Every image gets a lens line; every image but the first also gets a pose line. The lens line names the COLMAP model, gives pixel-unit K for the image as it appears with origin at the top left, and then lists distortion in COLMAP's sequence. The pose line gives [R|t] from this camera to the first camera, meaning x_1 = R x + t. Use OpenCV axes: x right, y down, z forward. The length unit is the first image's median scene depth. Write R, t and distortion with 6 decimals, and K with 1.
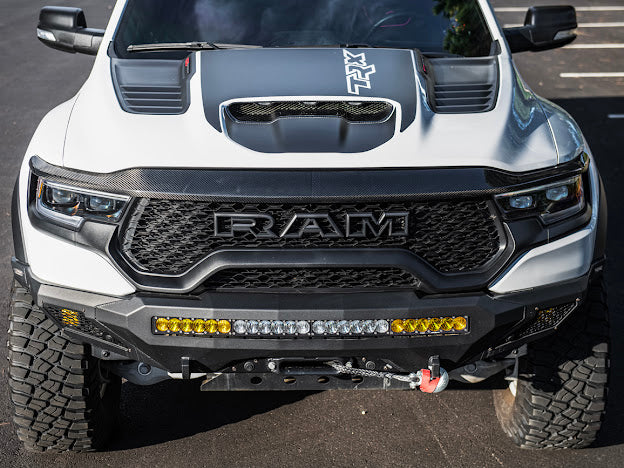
lens RADIAL K [[1235.3, 0, 312.0], [0, 1235.3, 234.0], [0, 0, 1]] dist [-0.016449, -0.164734]
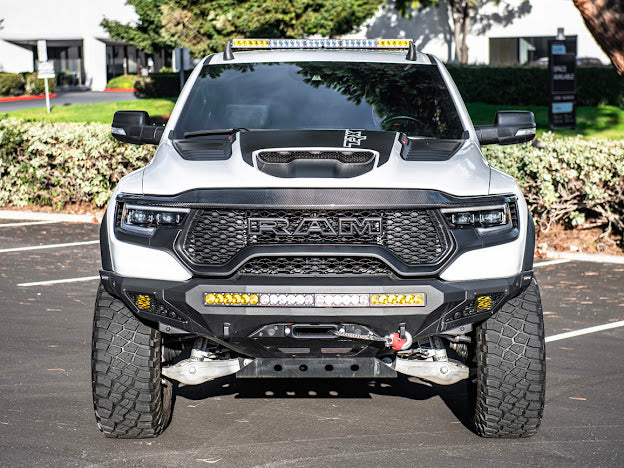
lens RADIAL K [[1499.4, 0, 312.0], [0, 1499.4, 234.0], [0, 0, 1]] dist [0.057633, 0.280351]
pose [[0.999381, 0.003990, -0.034957, 0.055447], [-0.010286, 0.983275, -0.181838, 0.310650], [0.033646, 0.182085, 0.982707, -0.702600]]
